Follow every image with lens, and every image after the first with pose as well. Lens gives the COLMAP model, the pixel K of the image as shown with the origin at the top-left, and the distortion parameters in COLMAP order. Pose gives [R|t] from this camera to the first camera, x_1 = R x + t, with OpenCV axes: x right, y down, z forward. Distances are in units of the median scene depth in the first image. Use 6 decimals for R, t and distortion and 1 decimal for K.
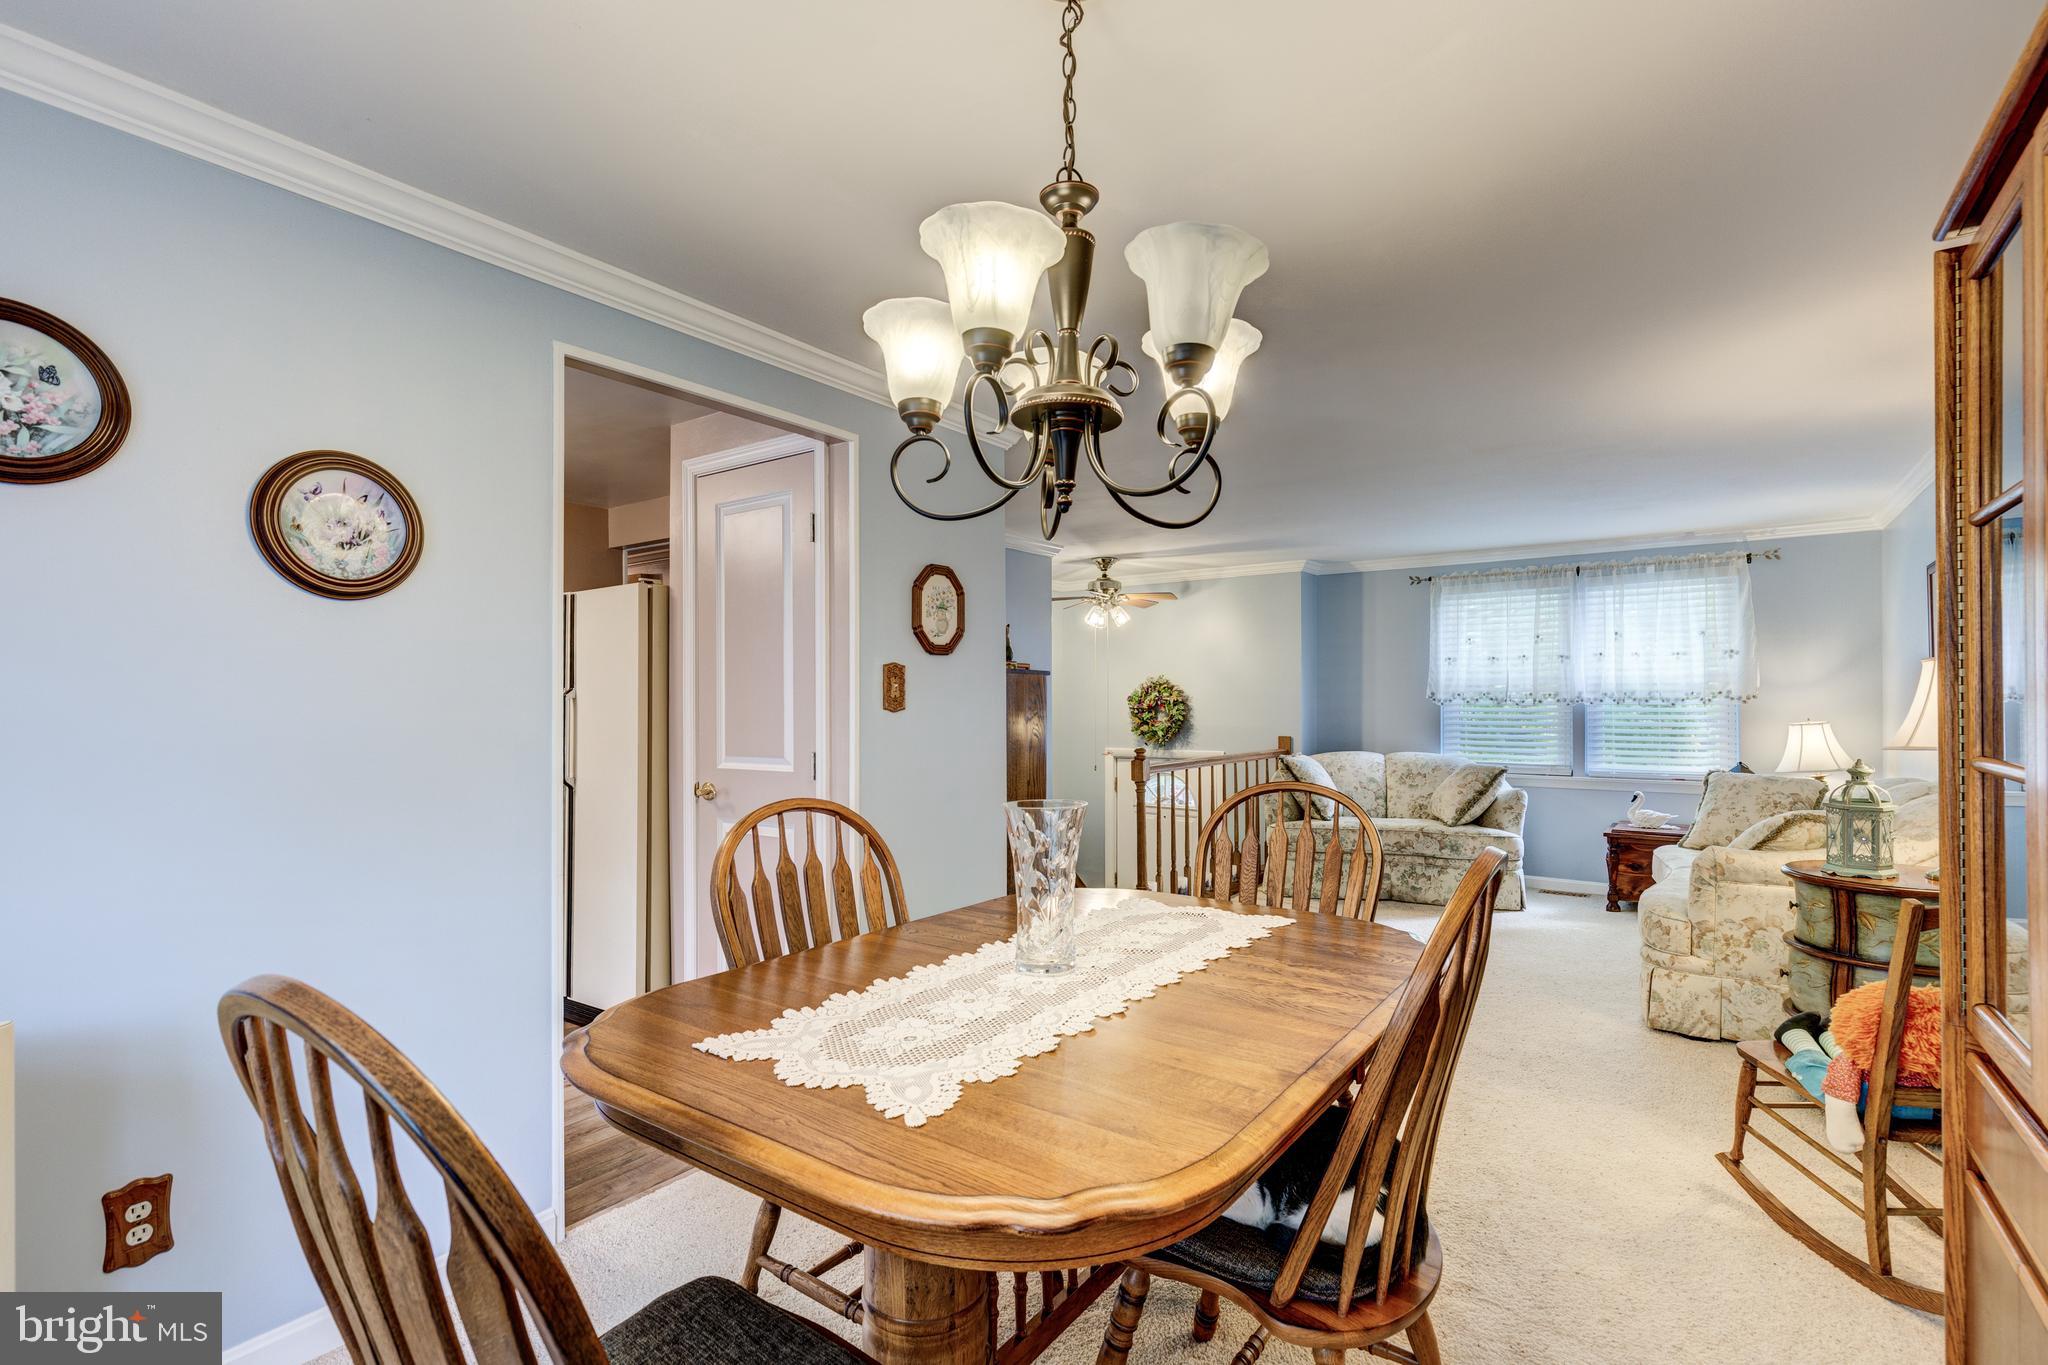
lens RADIAL K [[953.2, 0, 1023.0], [0, 953.2, 700.2], [0, 0, 1]] dist [0.000340, -0.000554]
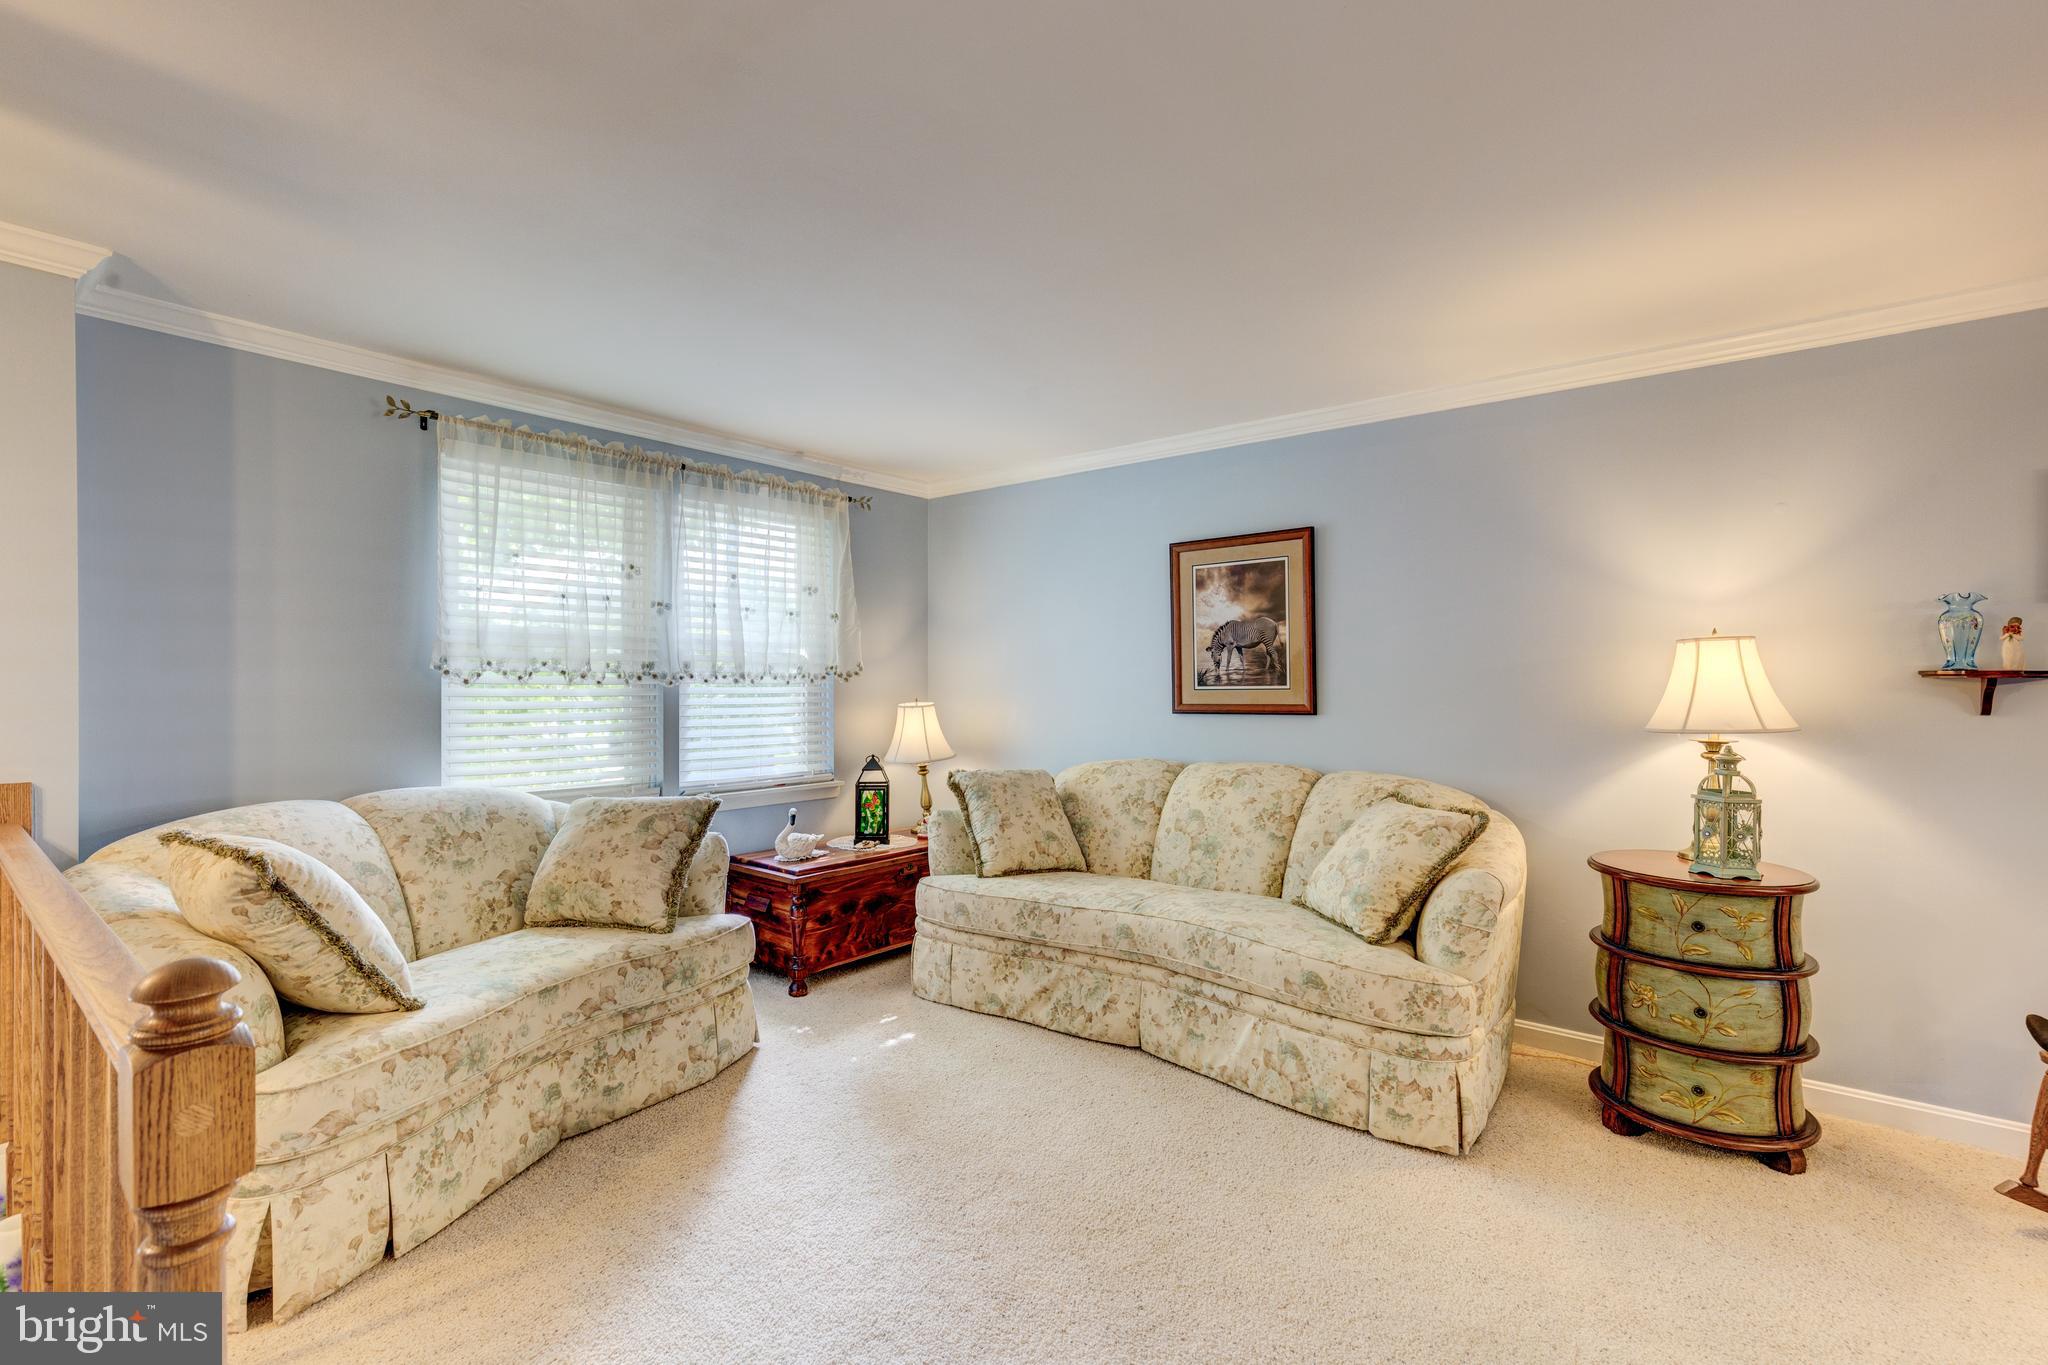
lens RADIAL K [[918.4, 0, 1023.1], [0, 918.4, 687.0], [0, 0, 1]] dist [0.007369, -0.001611]
pose [[0.065537, -0.005284, 0.997836, -0.009684], [-0.005548, 0.999969, 0.005659, 0.002571], [-0.997835, -0.005907, 0.065506, 0.739339]]
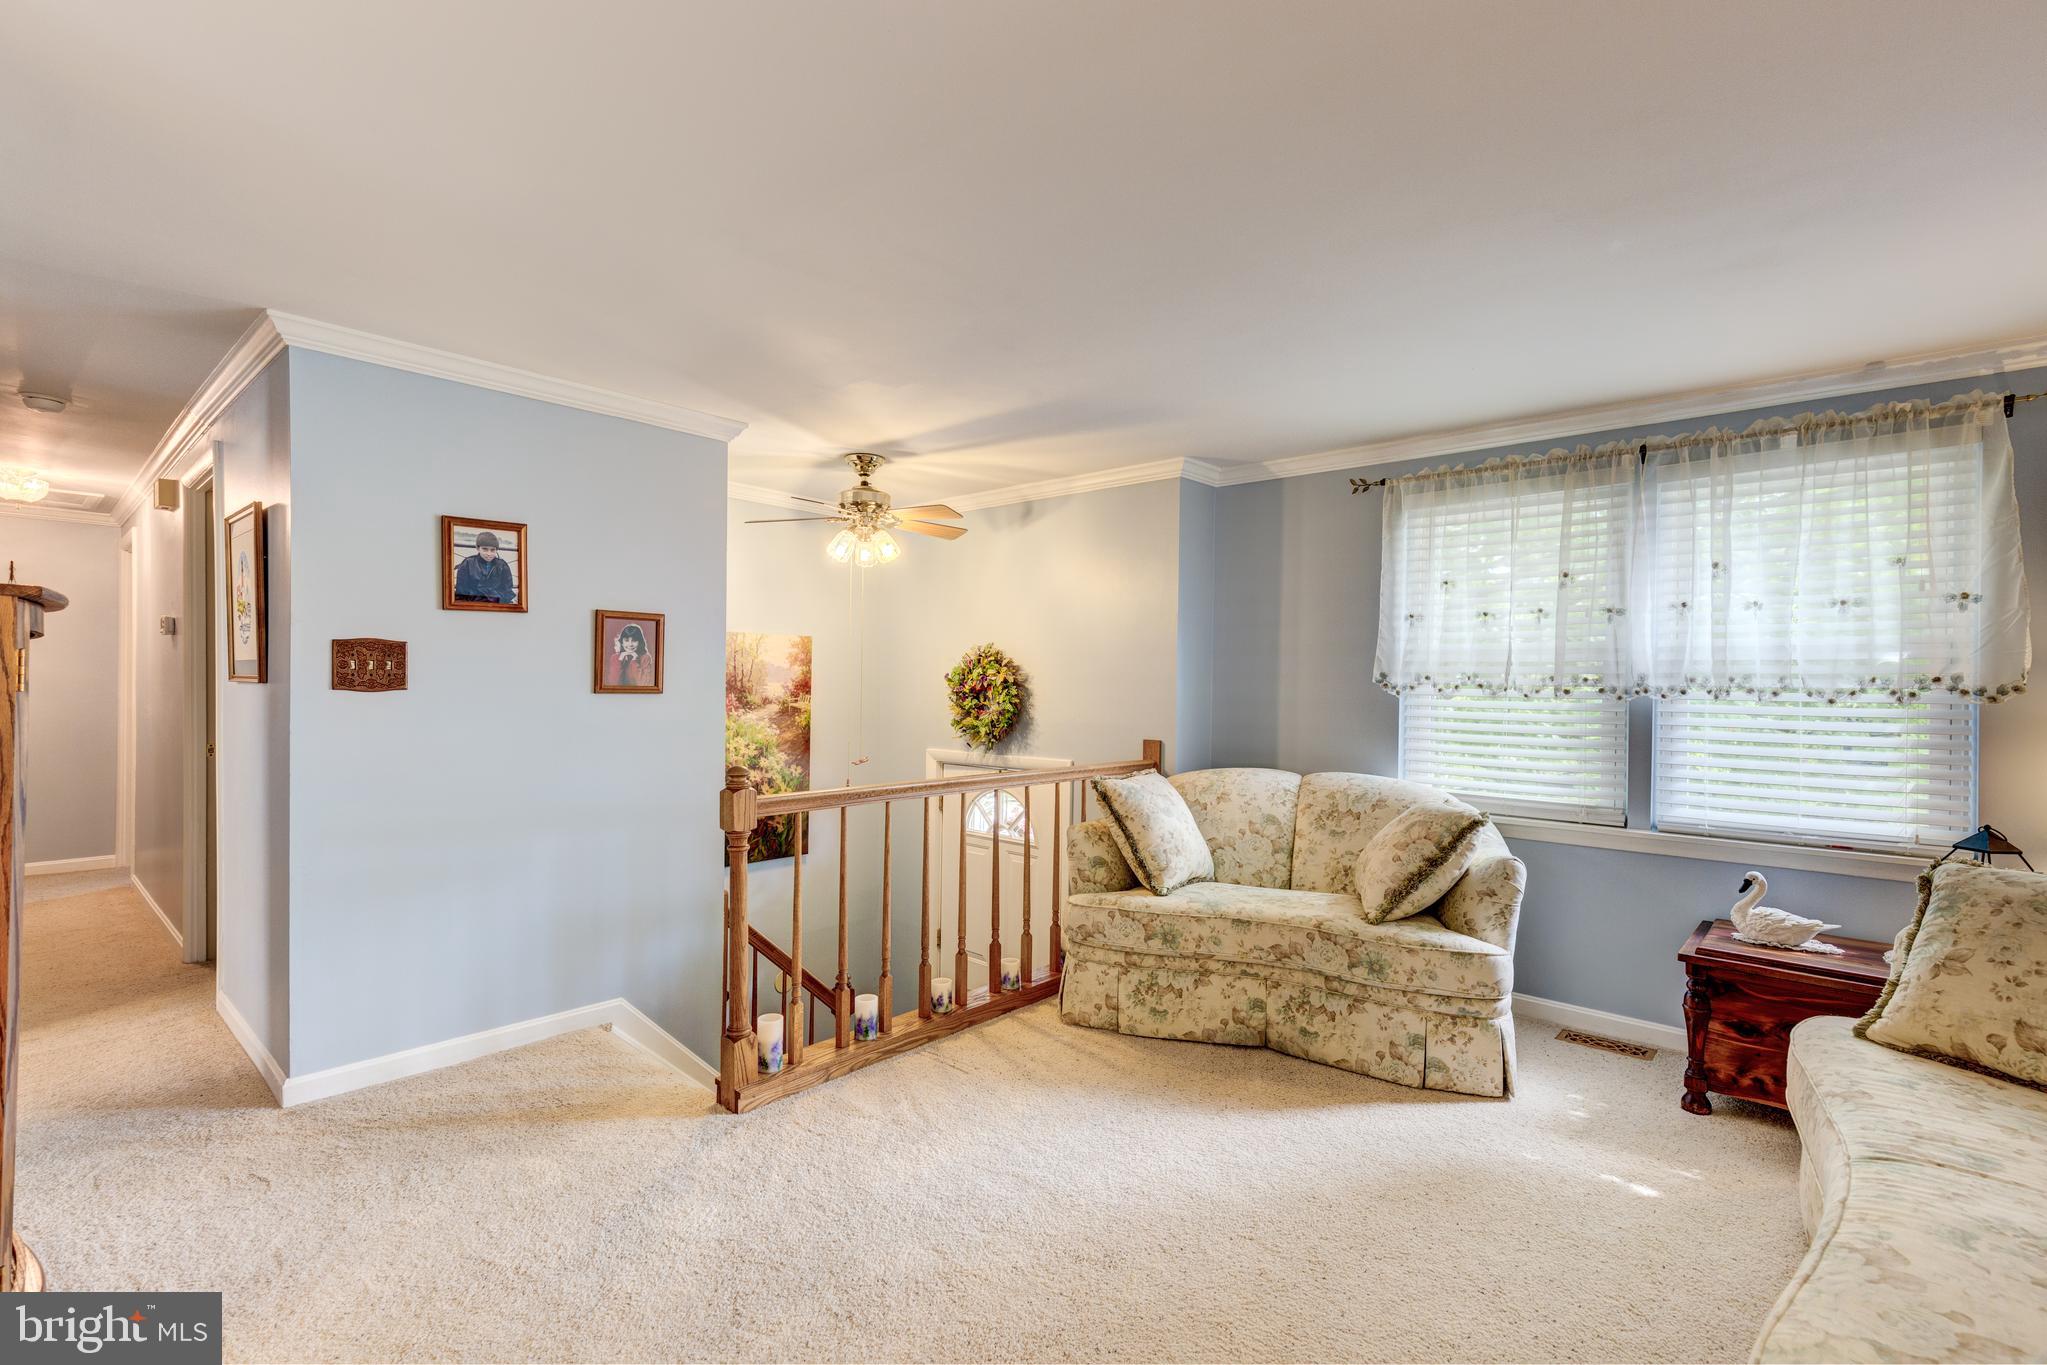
lens RADIAL K [[918.0, 0, 1022.6], [0, 918.0, 687.0], [0, 0, 1]] dist [0.007369, -0.001611]
pose [[0.995123, 0.016213, -0.097305, 0.283708], [-0.015660, 0.999857, 0.006450, 0.000084], [0.097395, -0.004895, 0.995234, 0.442561]]
